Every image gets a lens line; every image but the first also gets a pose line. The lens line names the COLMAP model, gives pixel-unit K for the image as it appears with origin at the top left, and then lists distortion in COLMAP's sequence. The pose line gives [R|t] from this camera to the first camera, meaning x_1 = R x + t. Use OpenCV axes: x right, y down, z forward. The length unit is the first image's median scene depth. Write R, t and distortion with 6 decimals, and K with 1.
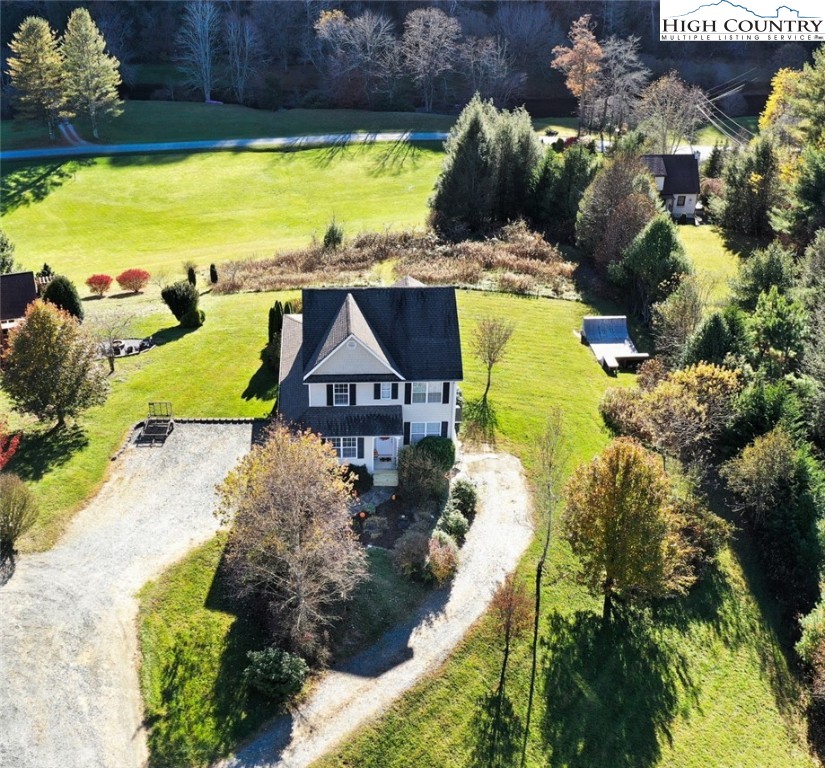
lens RADIAL K [[991.9, 0, 412.5], [0, 991.9, 384.0], [0, 0, 1]] dist [-0.000891, 0.006766]
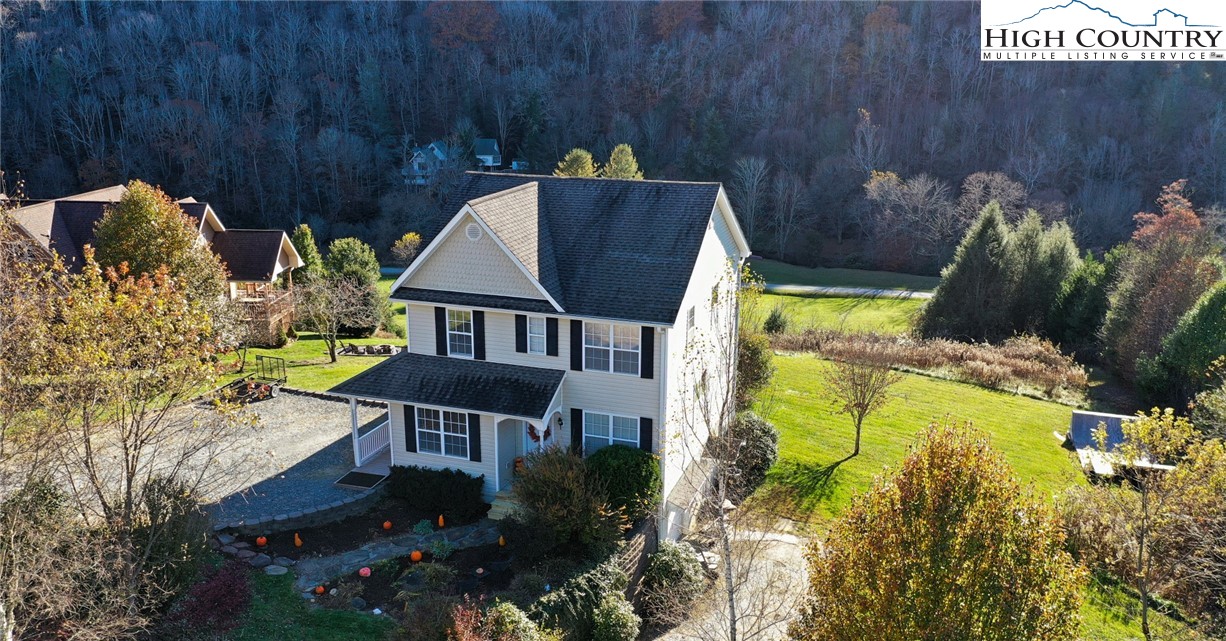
lens RADIAL K [[1000.0, 0, 613.0], [0, 1000.0, 320.5], [0, 0, 1]] dist [0.005734, 0.012679]
pose [[0.933213, 0.093701, -0.346892, 0.070045], [-0.174346, 0.962224, -0.209115, 0.037014], [0.314193, 0.255628, 0.914296, 0.190807]]
